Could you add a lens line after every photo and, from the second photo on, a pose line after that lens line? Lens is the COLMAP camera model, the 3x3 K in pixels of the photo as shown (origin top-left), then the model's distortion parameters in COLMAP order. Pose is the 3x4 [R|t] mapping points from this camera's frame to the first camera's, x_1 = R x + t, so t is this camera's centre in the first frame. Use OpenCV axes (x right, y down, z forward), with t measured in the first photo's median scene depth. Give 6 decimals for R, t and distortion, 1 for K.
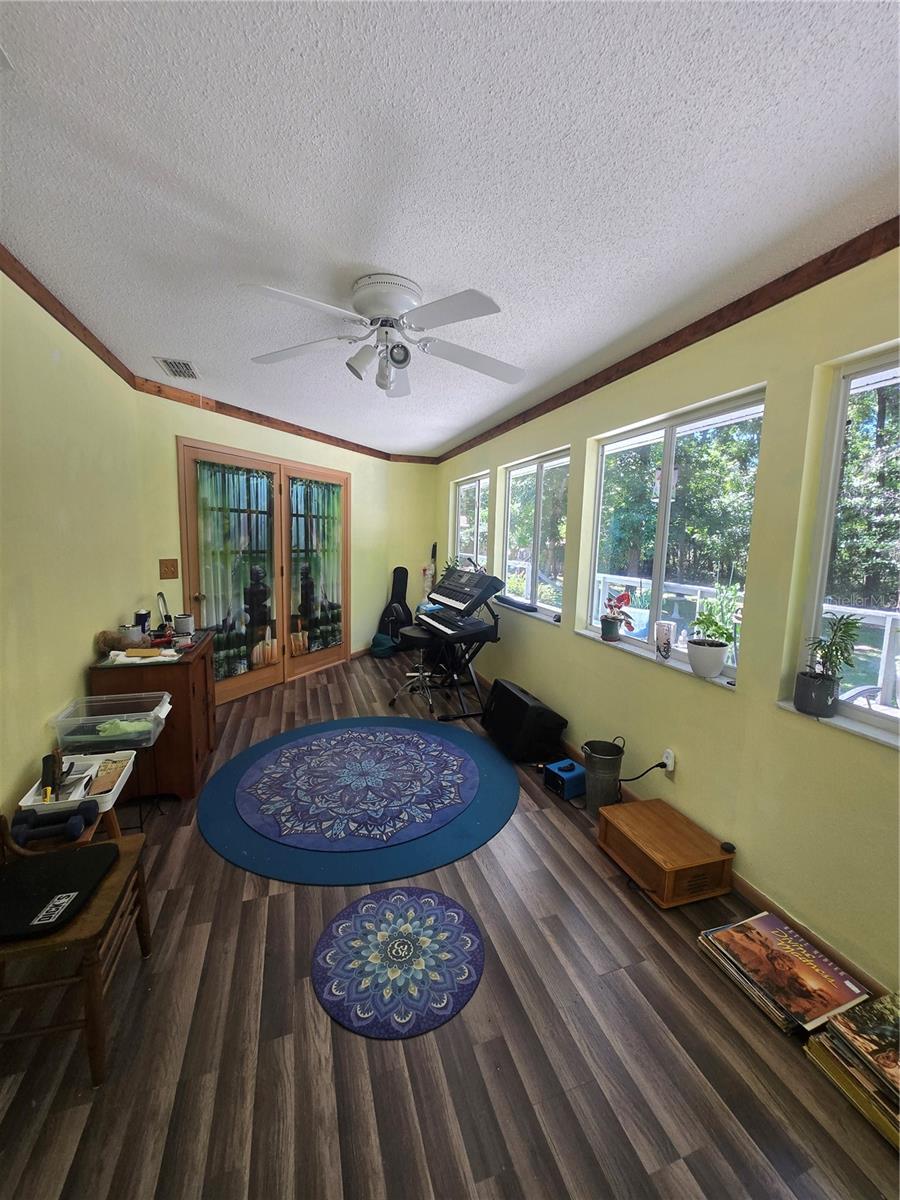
lens RADIAL K [[477.2, 0, 449.2], [0, 477.2, 597.9], [0, 0, 1]] dist [0.003010, 0.001081]
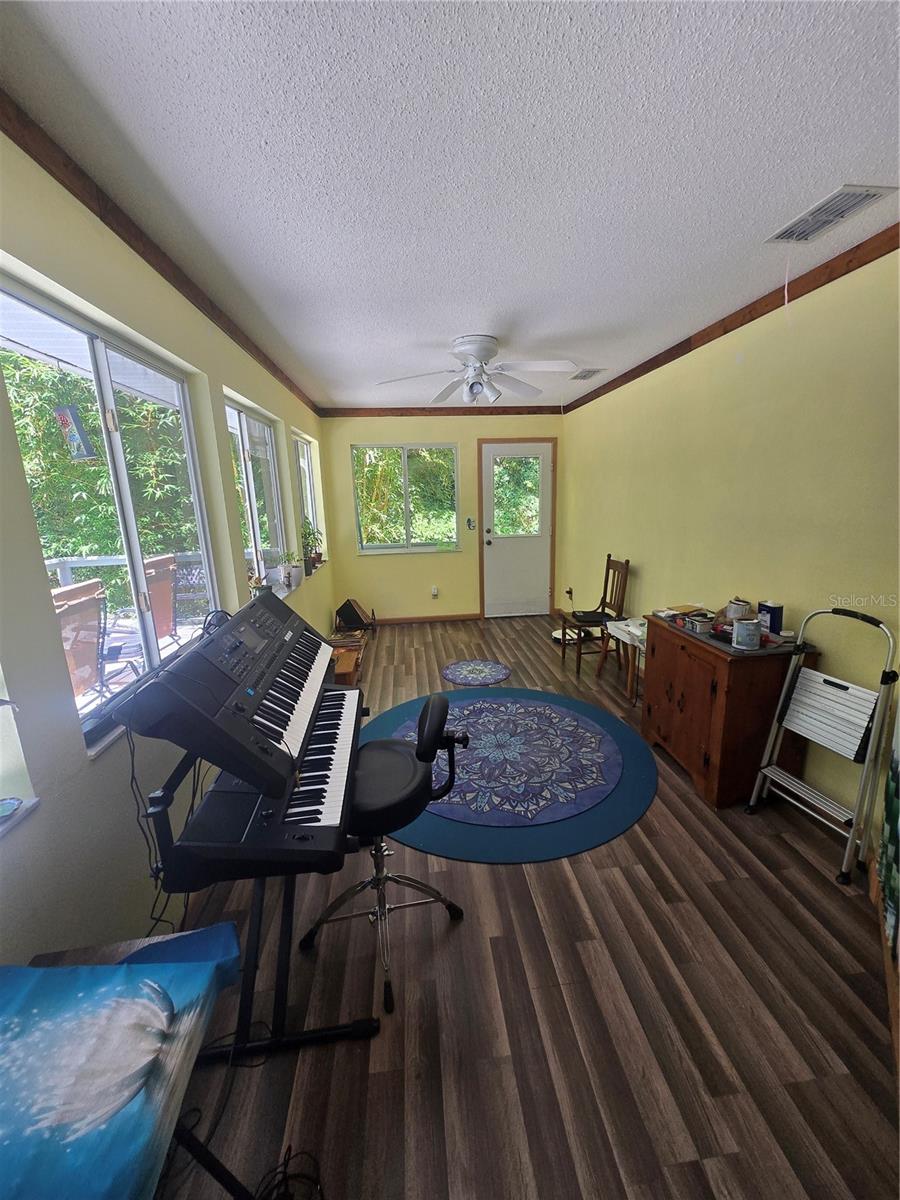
lens RADIAL K [[477.2, 0, 454.8], [0, 477.2, 600.1], [0, 0, 1]] dist [0.003010, 0.001081]
pose [[-0.979202, -0.045111, 0.197809, -0.255178], [0.026698, 0.937841, 0.346038, -0.256093], [-0.201123, 0.344122, -0.917131, 1.730912]]
